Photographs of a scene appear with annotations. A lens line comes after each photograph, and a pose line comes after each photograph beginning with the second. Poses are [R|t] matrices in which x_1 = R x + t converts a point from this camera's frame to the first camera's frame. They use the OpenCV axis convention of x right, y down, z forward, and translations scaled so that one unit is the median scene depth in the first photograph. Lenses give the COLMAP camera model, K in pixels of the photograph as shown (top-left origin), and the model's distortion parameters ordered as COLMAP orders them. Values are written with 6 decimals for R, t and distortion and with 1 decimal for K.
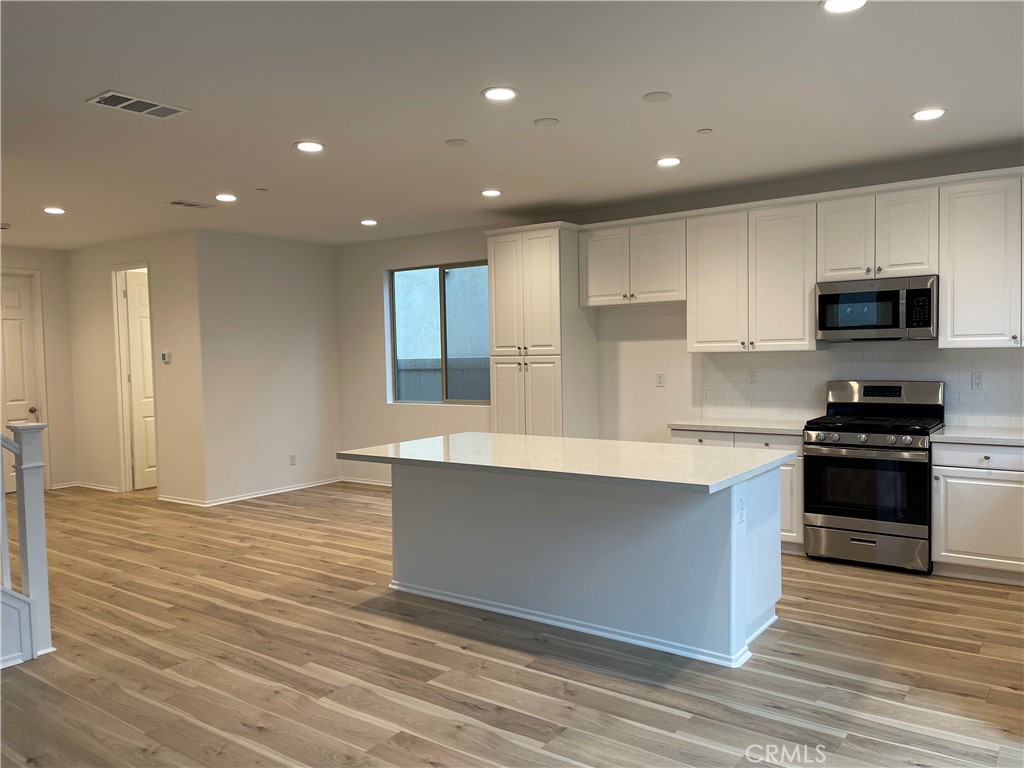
lens RADIAL K [[778.7, 0, 517.7], [0, 778.7, 389.0], [0, 0, 1]] dist [0.093468, -0.114164]
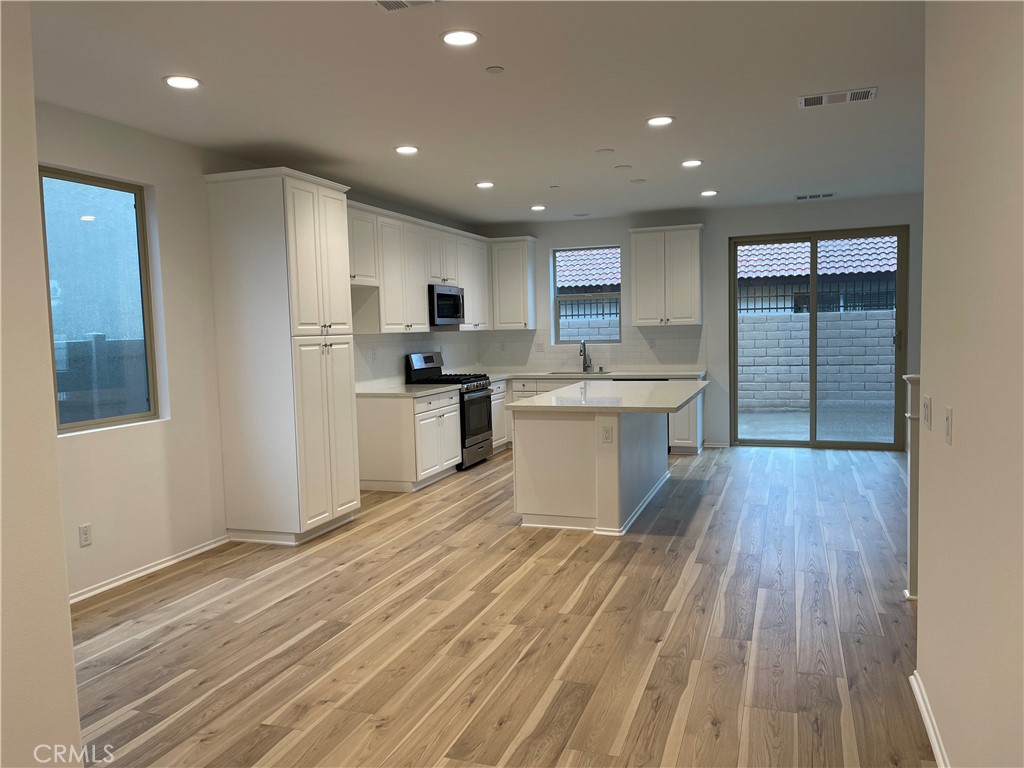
lens RADIAL K [[774.5, 0, 510.7], [0, 774.5, 391.8], [0, 0, 1]] dist [0.088557, -0.198631]
pose [[-0.285479, -0.051987, 0.956974, -1.066039], [0.077652, 0.993990, 0.077163, -0.040213], [-0.955234, 0.096339, -0.279727, 1.329461]]
